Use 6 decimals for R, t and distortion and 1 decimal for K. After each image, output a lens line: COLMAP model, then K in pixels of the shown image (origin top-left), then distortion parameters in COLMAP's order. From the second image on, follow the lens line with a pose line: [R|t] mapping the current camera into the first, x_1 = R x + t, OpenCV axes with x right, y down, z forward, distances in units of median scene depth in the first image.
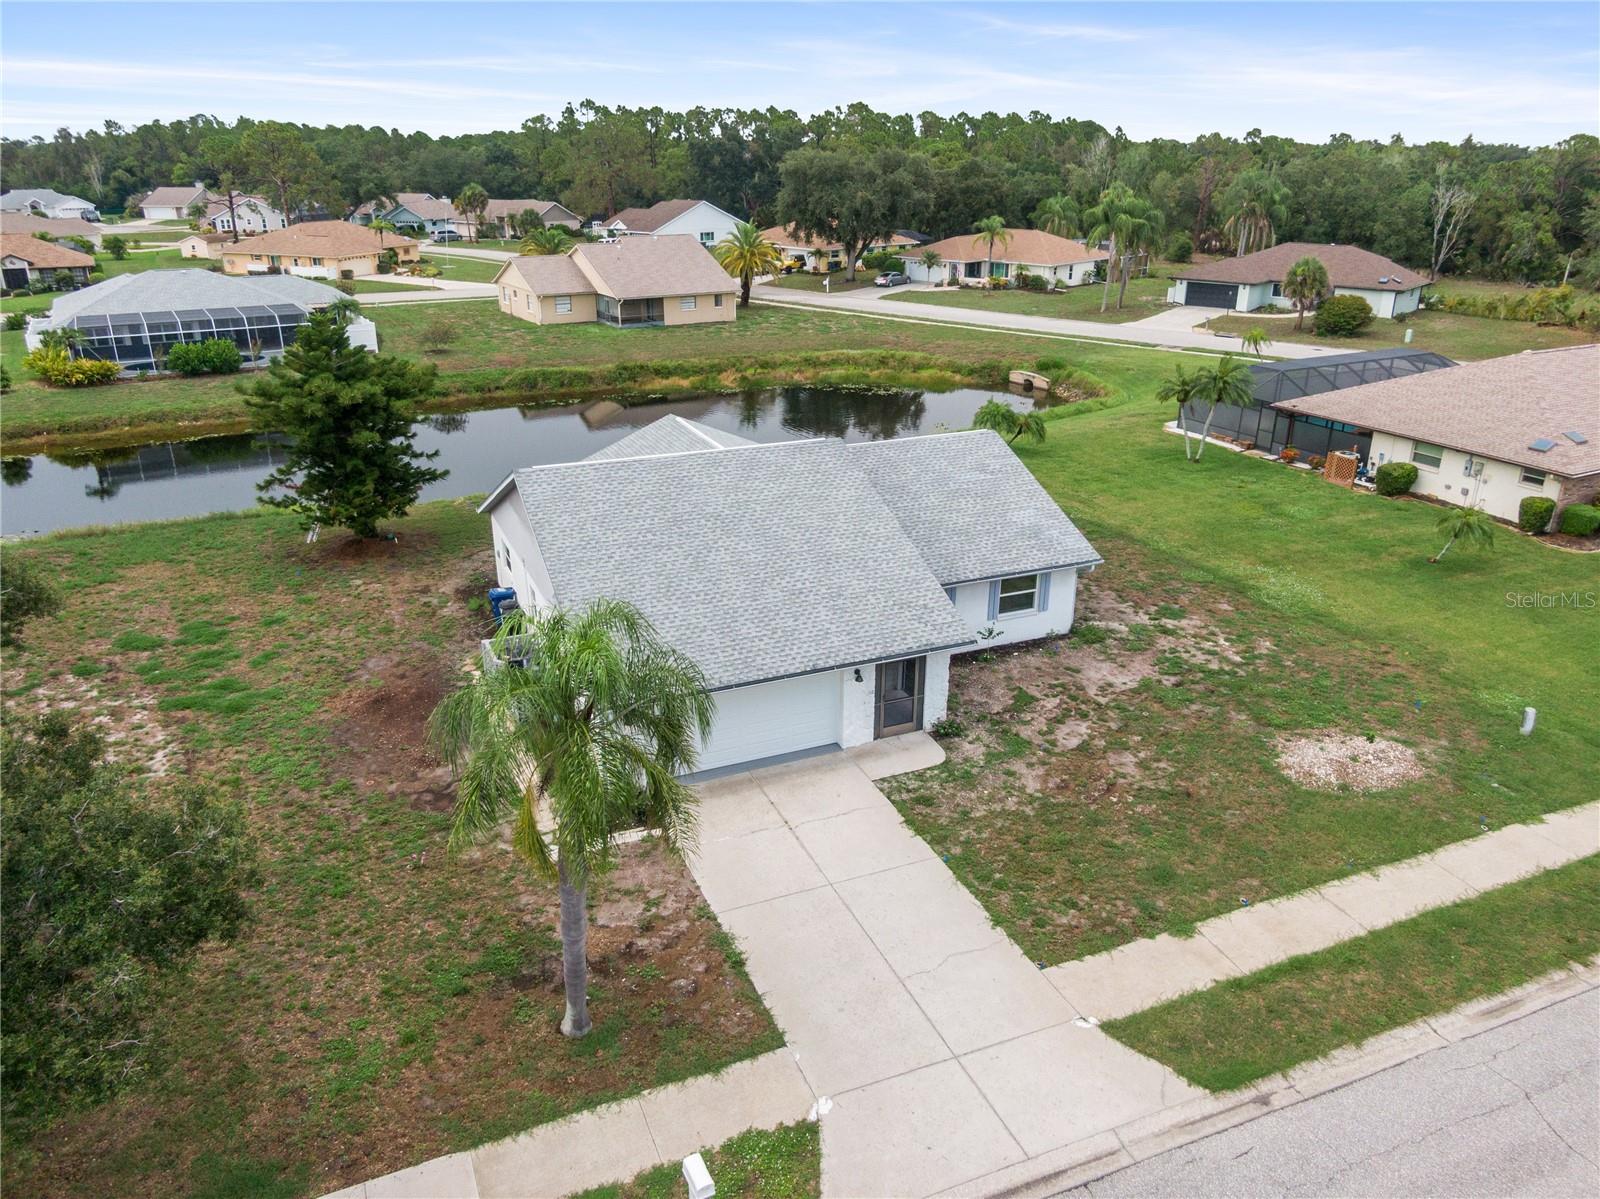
lens RADIAL K [[1126.9, 0, 792.7], [0, 1126.9, 609.6], [0, 0, 1]] dist [0.024132, -0.035137]
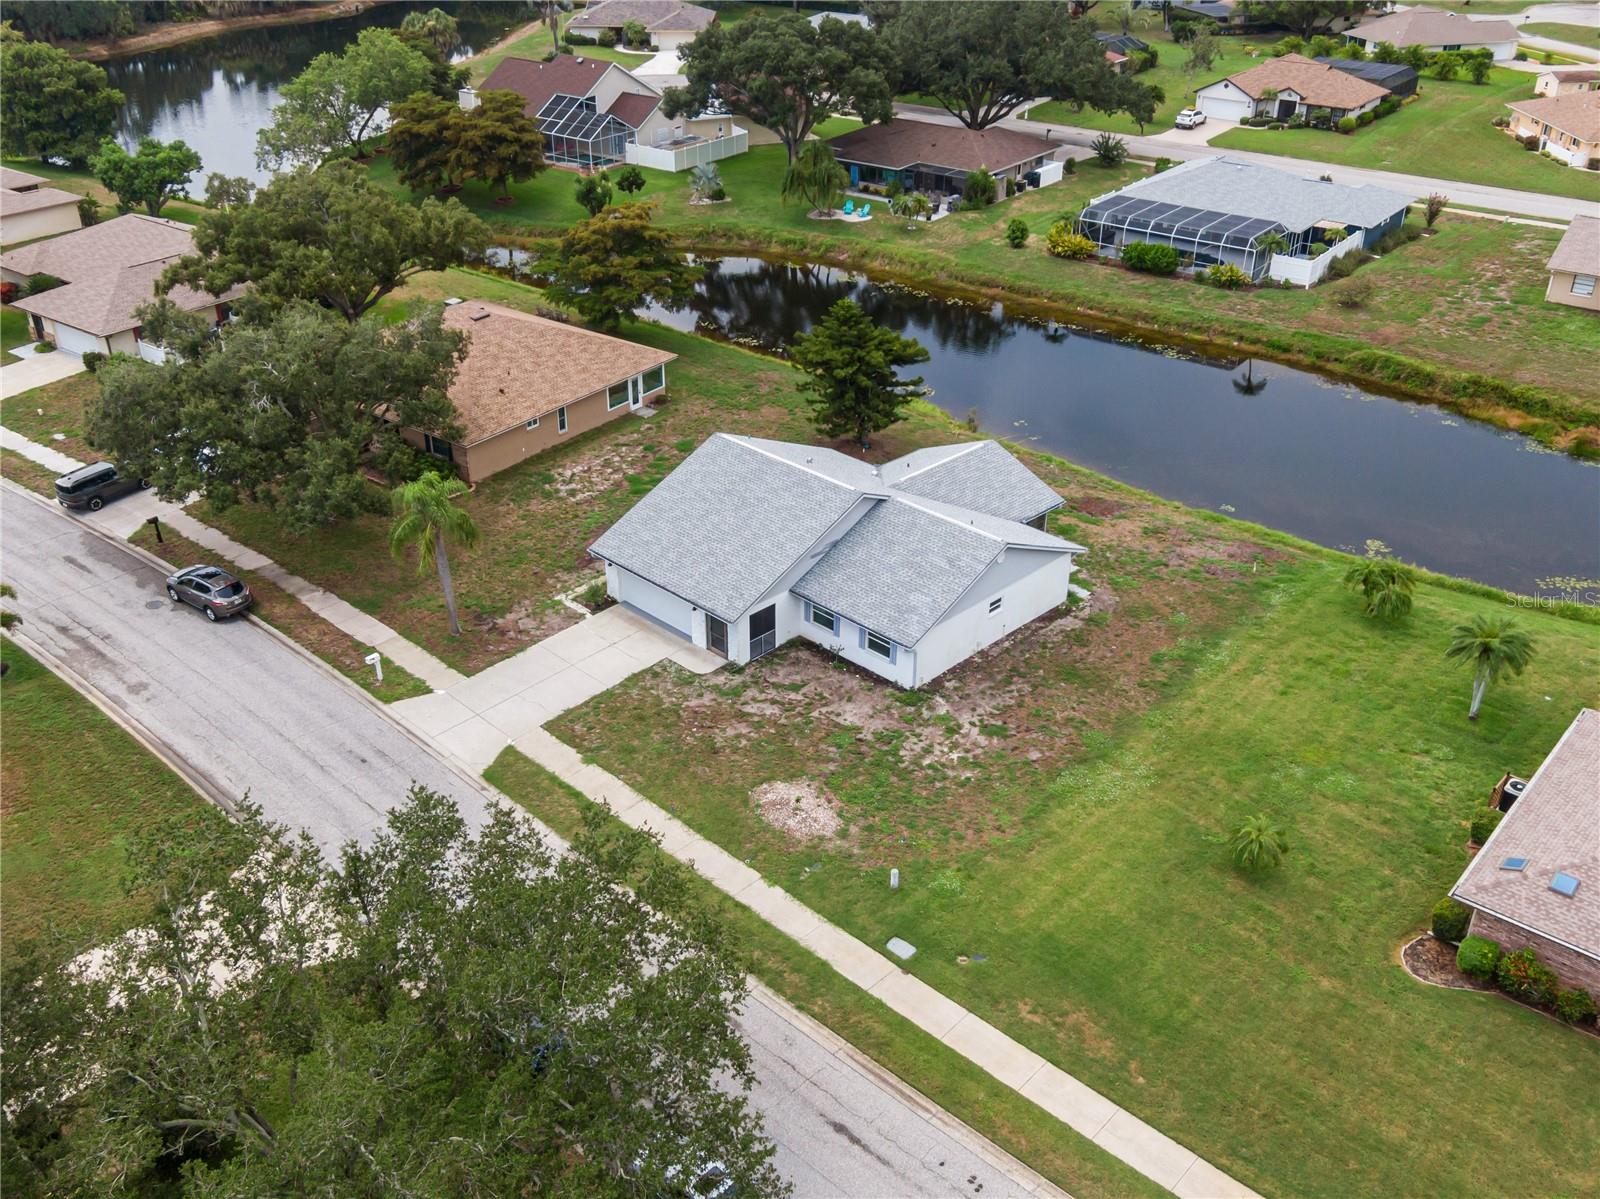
lens RADIAL K [[1448.1, 0, 794.1], [0, 1448.1, 607.4], [0, 0, 1]] dist [0.008439, 0.000000]
pose [[0.378075, 0.458403, -0.804317, 1.590291], [-0.351123, 0.874893, 0.333578, -0.616278], [0.856605, 0.156297, 0.491731, 0.006016]]
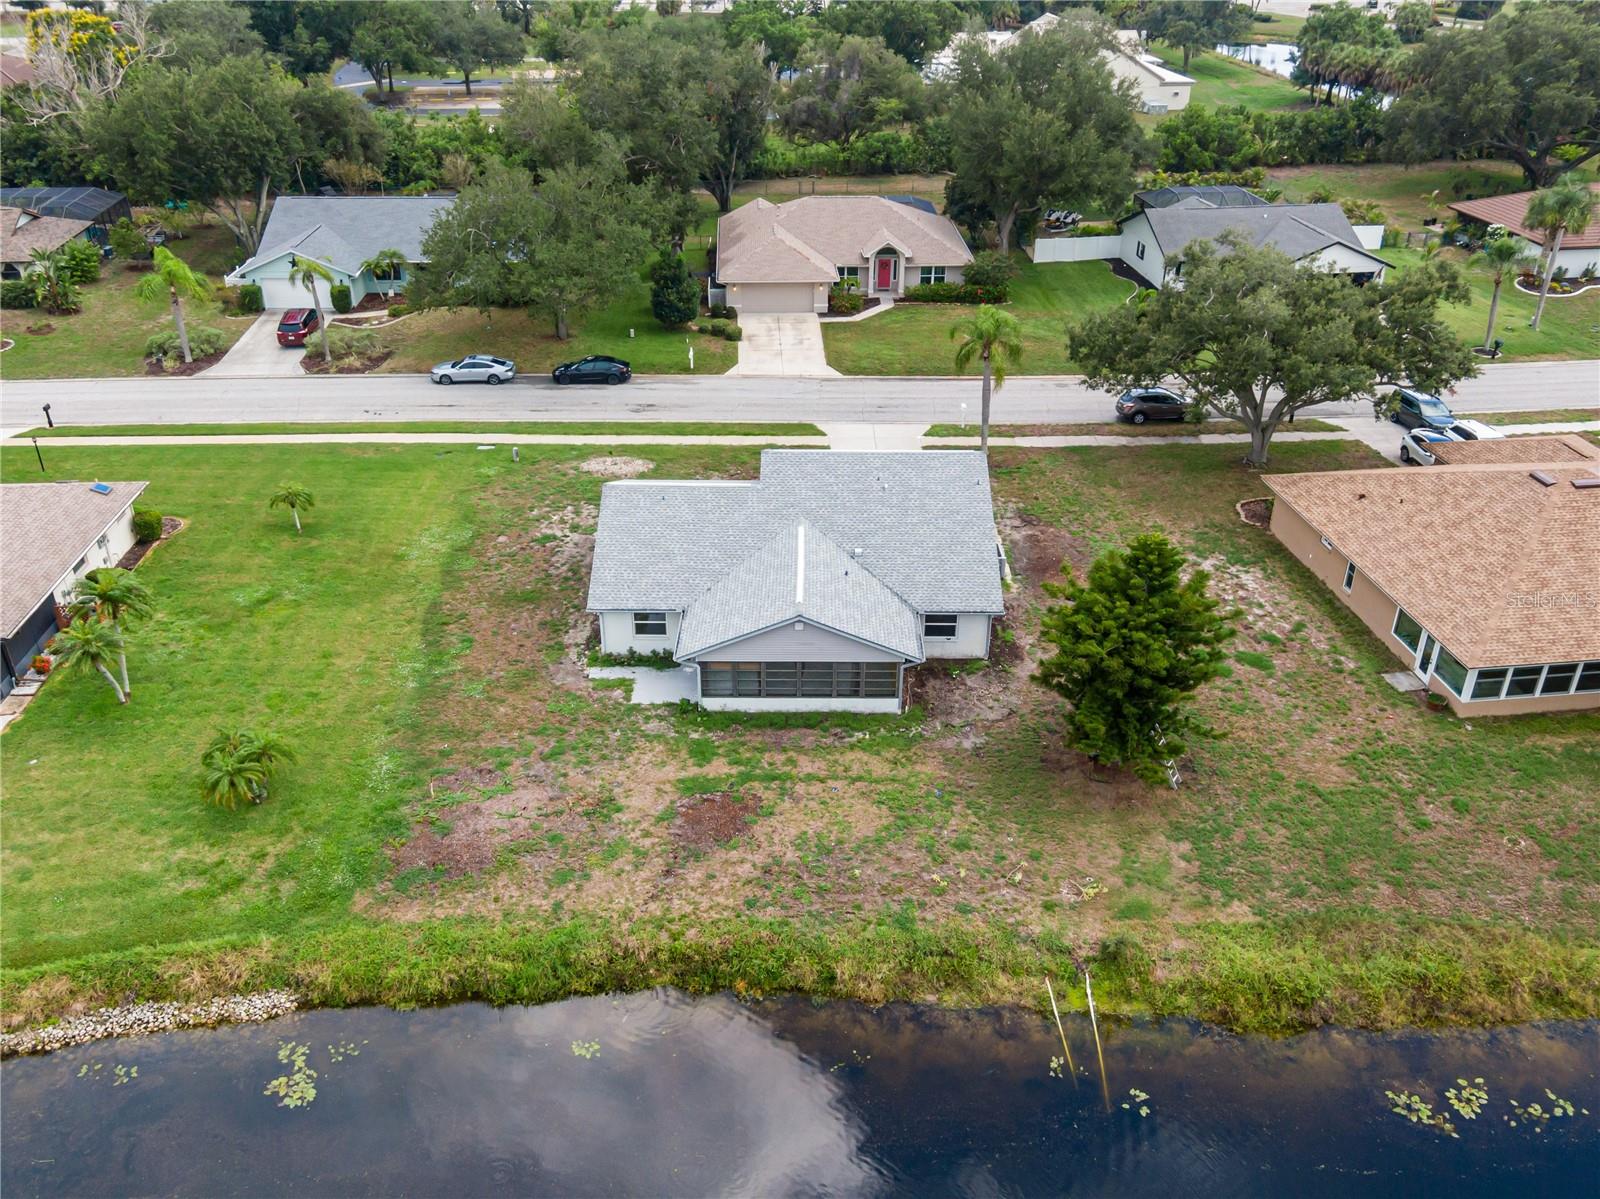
lens RADIAL K [[1346.6, 0, 806.1], [0, 1346.6, 603.7], [0, 0, 1]] dist [0.011504, -0.005984]
pose [[-0.918955, -0.199360, 0.340260, -0.628780], [0.142112, 0.637436, 0.757284, -1.310707], [-0.367866, 0.744265, -0.557444, 2.060549]]
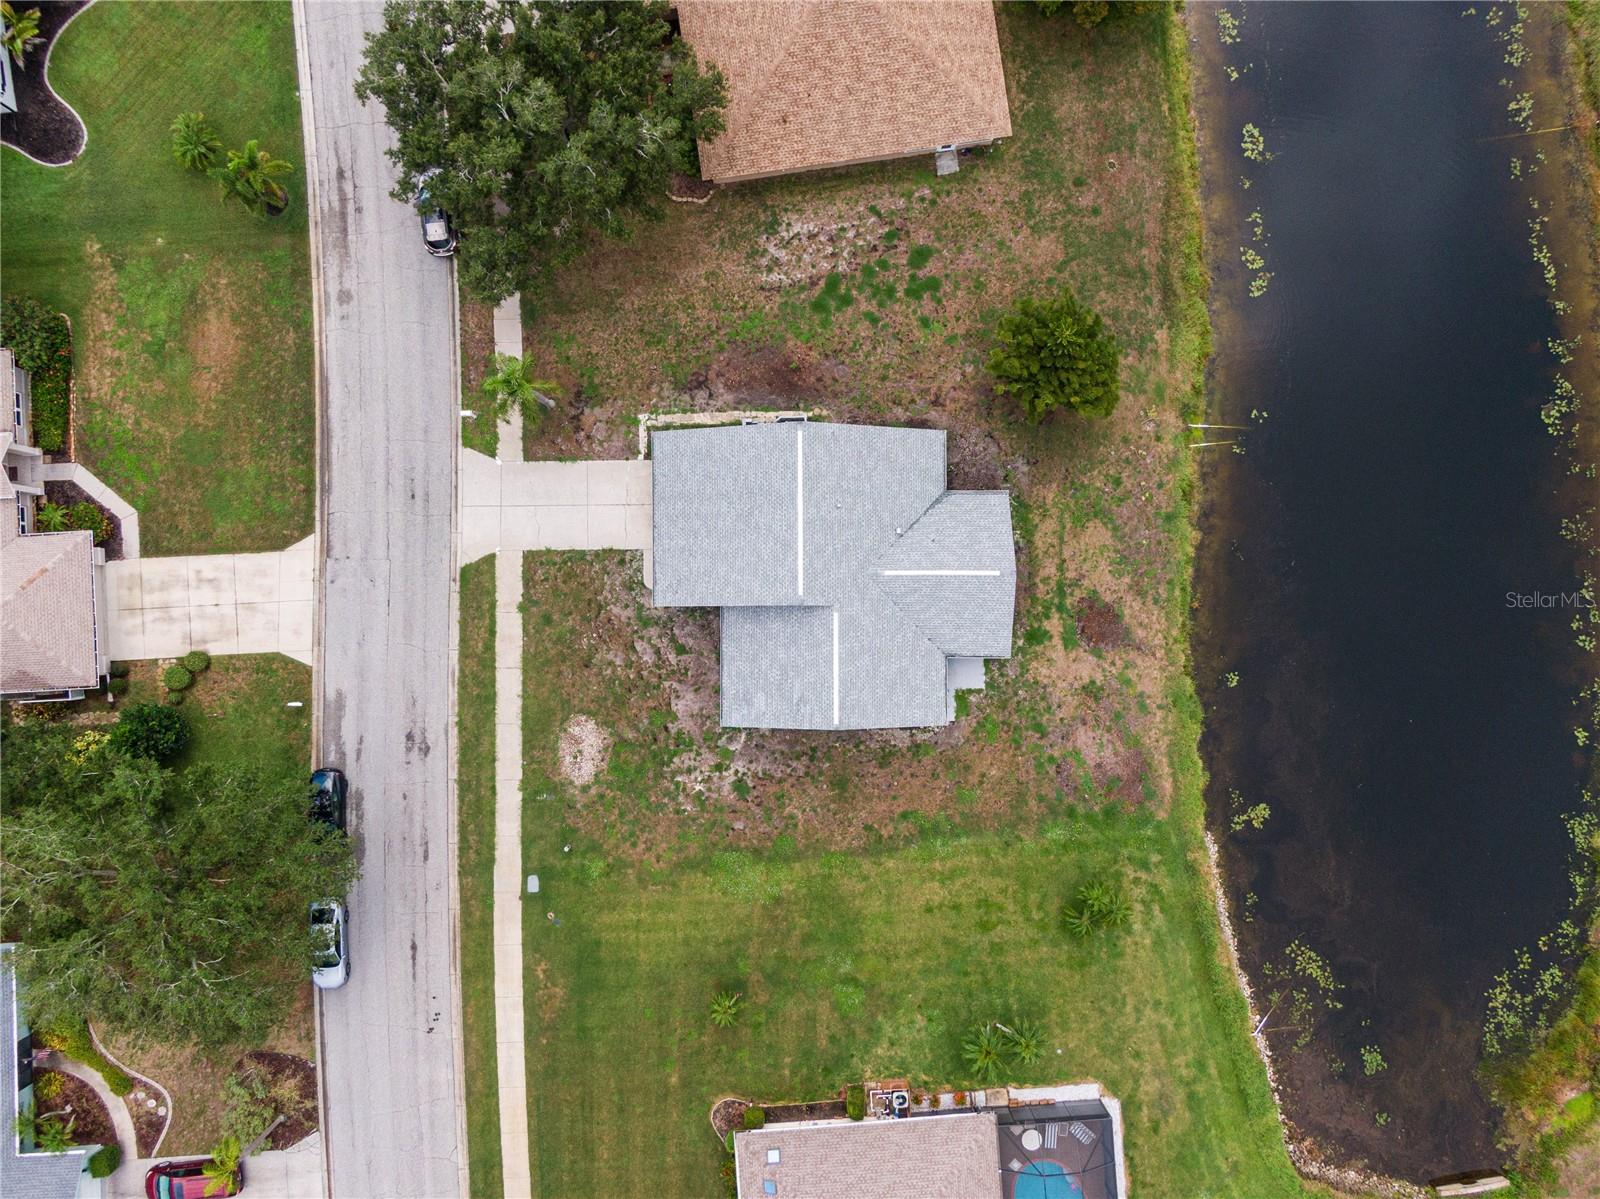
lens RADIAL K [[1126.9, 0, 796.5], [0, 1126.9, 598.3], [0, 0, 1]] dist [0.024132, -0.035137]
pose [[-0.388301, 0.921056, -0.029631, 0.087656], [-0.367051, -0.125089, 0.921752, -1.739031], [0.845278, 0.368793, 0.386647, 0.307233]]
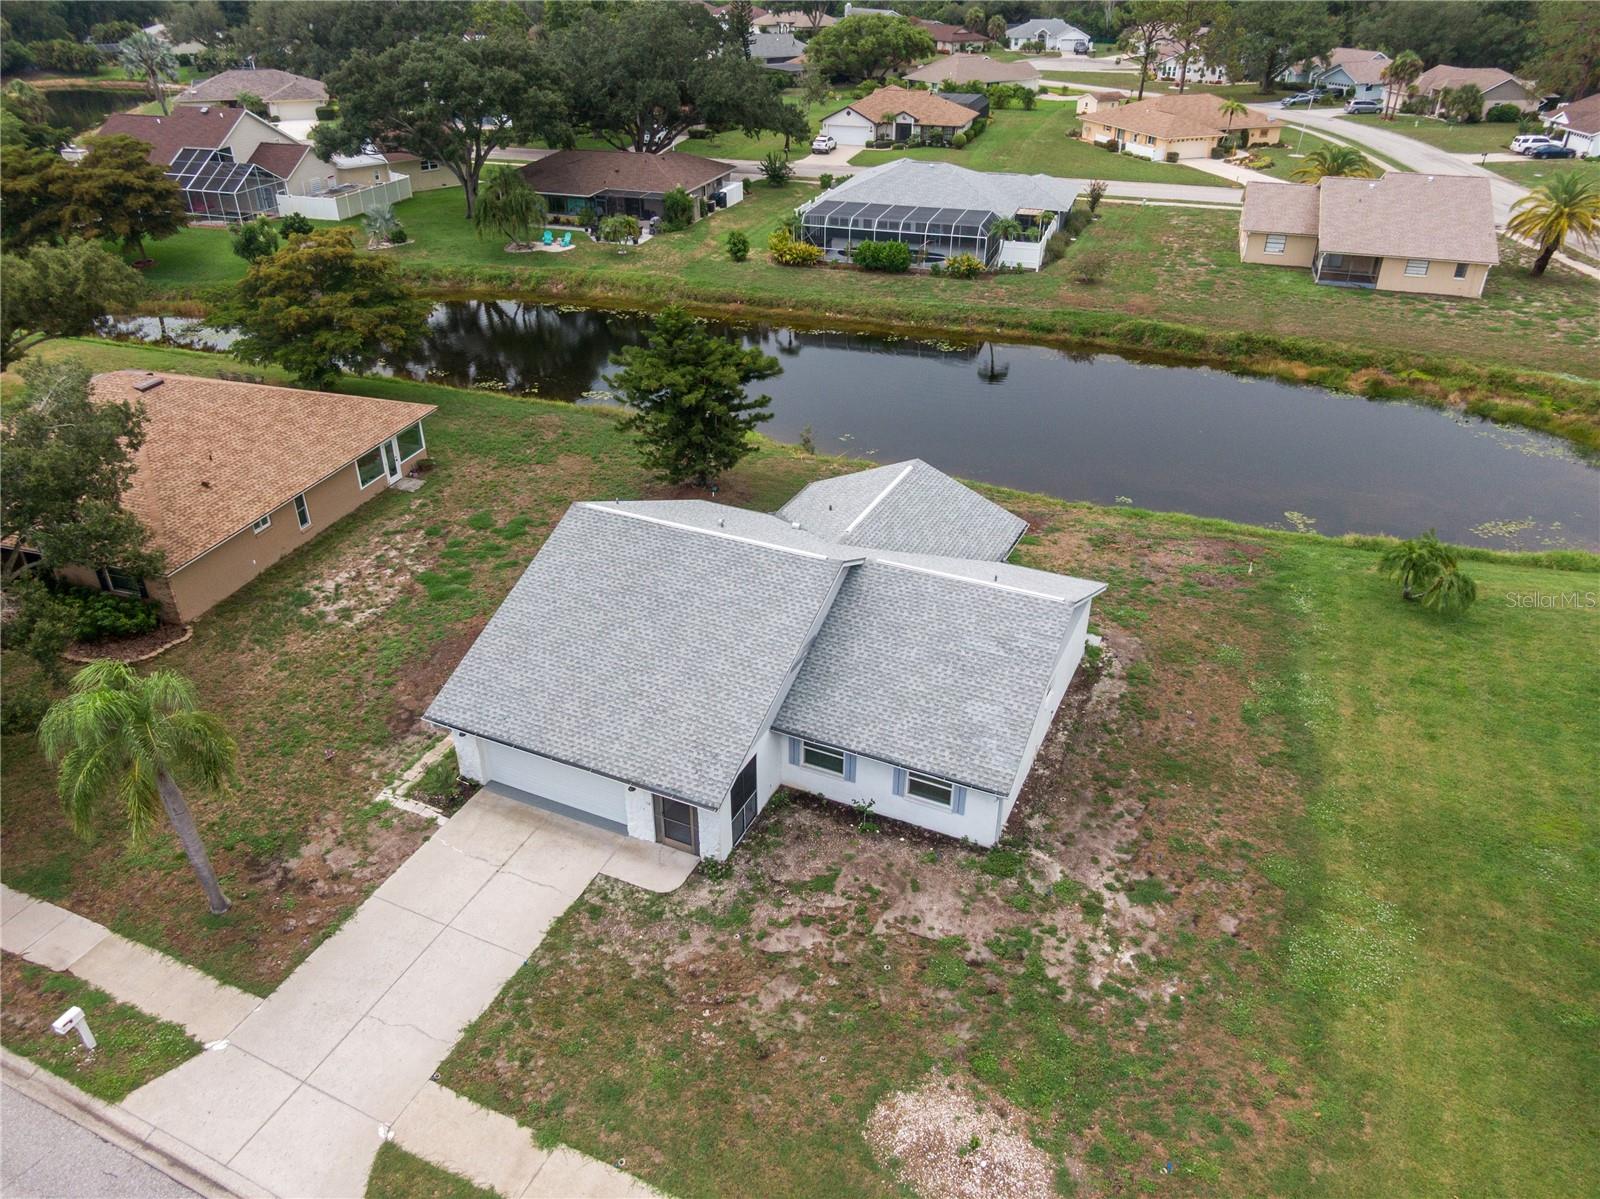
lens RADIAL K [[1126.9, 0, 795.0], [0, 1126.9, 603.0], [0, 0, 1]] dist [0.024132, -0.035137]
pose [[0.665482, 0.376306, -0.644614, 0.665196], [-0.280725, 0.926391, 0.250985, -0.353227], [0.691612, 0.013933, 0.722135, 0.243200]]
